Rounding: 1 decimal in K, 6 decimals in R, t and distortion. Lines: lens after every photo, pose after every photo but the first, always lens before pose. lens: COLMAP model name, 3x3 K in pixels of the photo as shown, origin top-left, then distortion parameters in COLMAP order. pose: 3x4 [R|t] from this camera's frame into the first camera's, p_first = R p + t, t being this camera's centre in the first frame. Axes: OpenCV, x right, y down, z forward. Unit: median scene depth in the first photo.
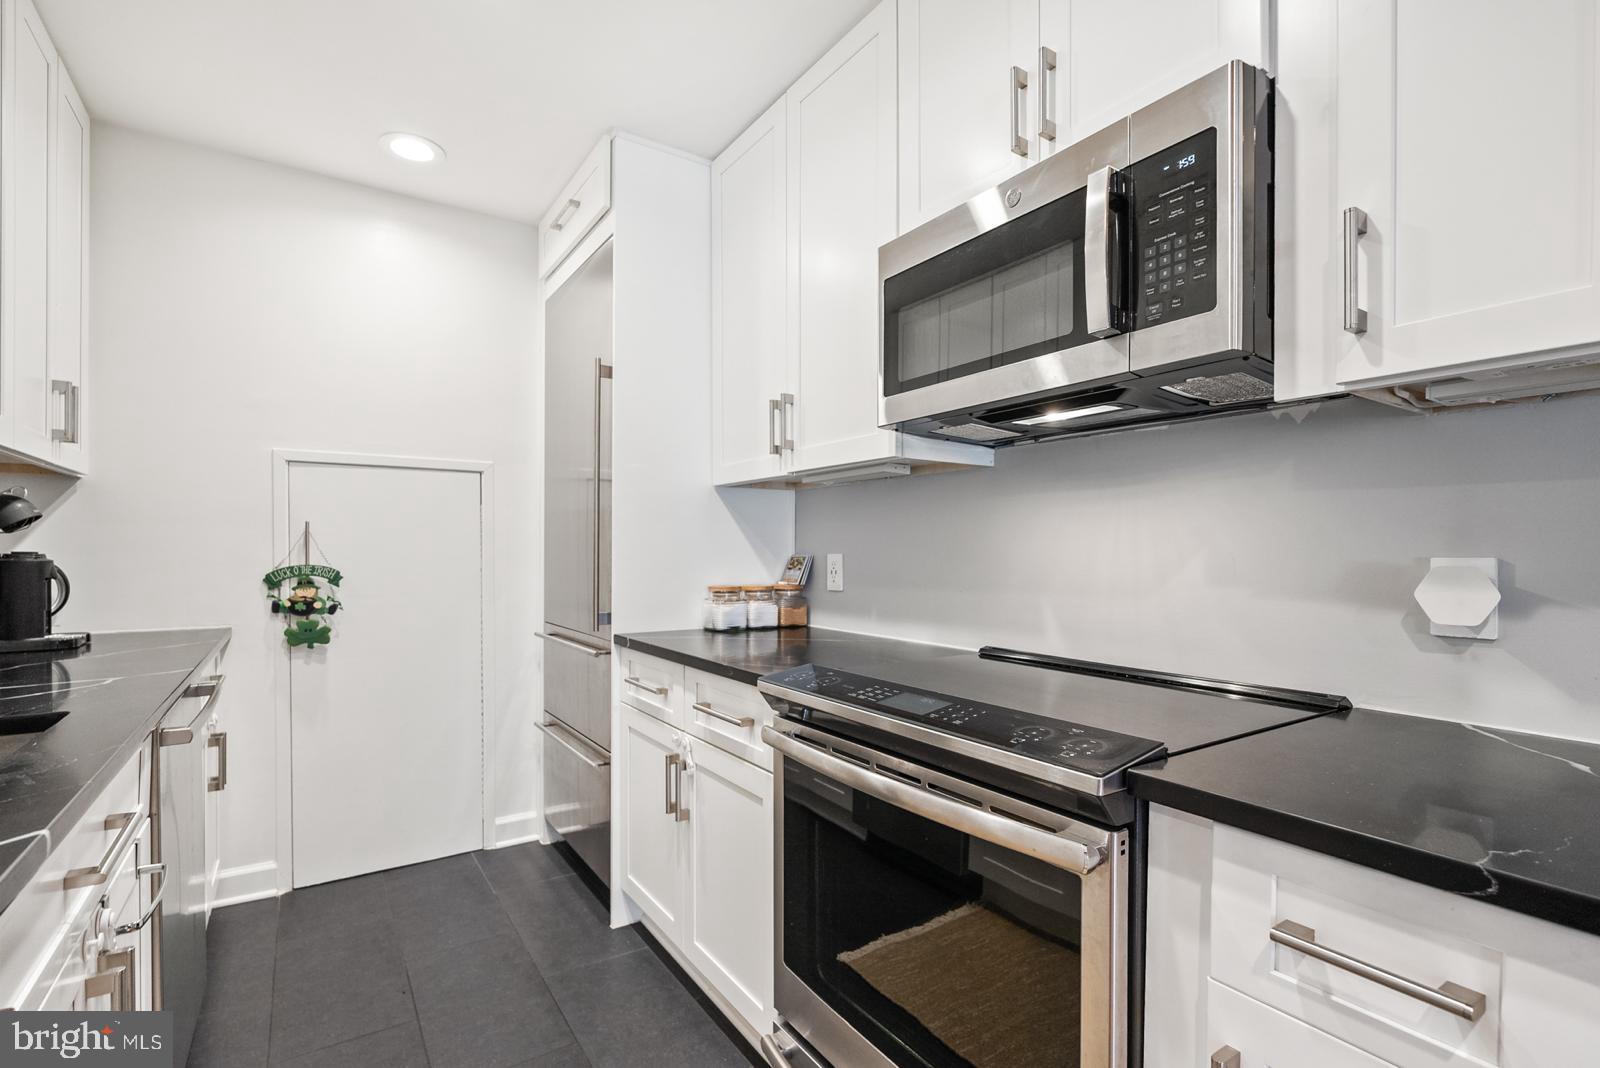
lens RADIAL K [[736.5, 0, 798.1], [0, 736.5, 556.7], [0, 0, 1]] dist [-0.002133, 0.000182]
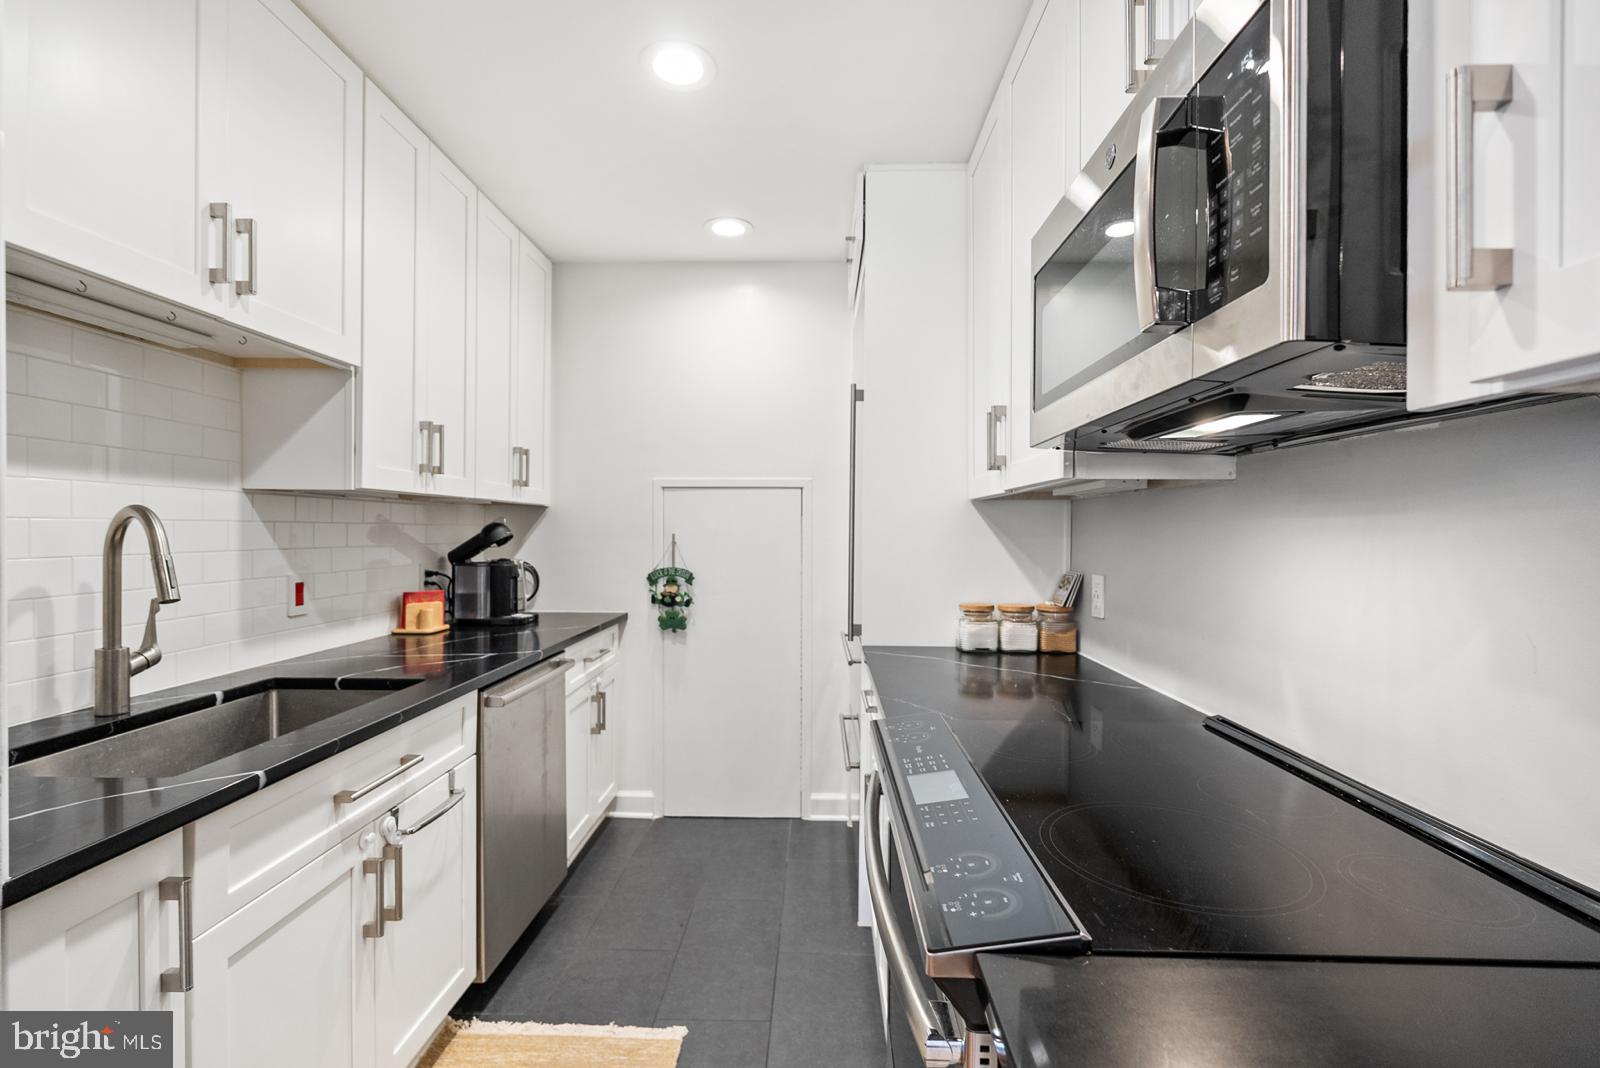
lens RADIAL K [[717.5, 0, 795.8], [0, 717.5, 536.5], [0, 0, 1]] dist [-0.001355, 0.001435]
pose [[0.815682, 0.004791, -0.578480, 0.244751], [-0.006814, 0.999976, -0.001326, -0.044532], [0.578460, 0.005024, 0.815695, 0.102324]]
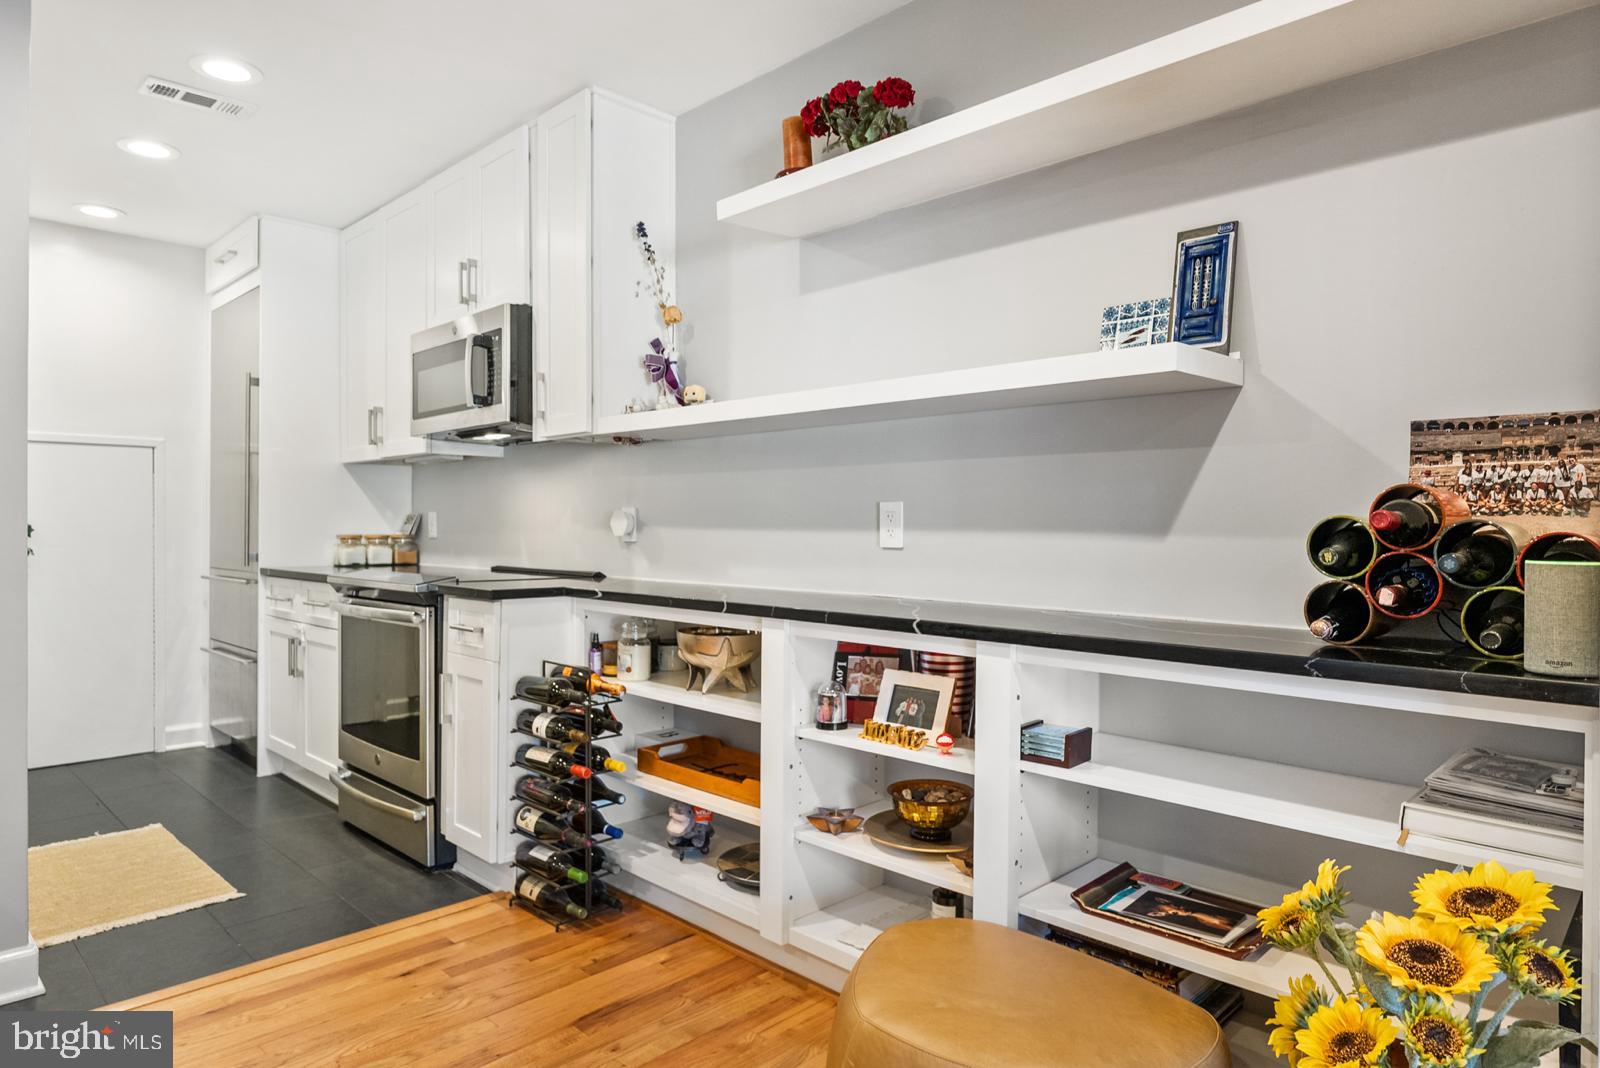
lens RADIAL K [[930.5, 0, 801.4], [0, 930.5, 523.2], [0, 0, 1]] dist [-0.001301, -0.000229]
pose [[0.977694, -0.000903, 0.210032, 0.365727], [0.002723, 0.999961, -0.008376, 0.034558], [-0.210016, 0.008761, 0.977659, -0.903658]]
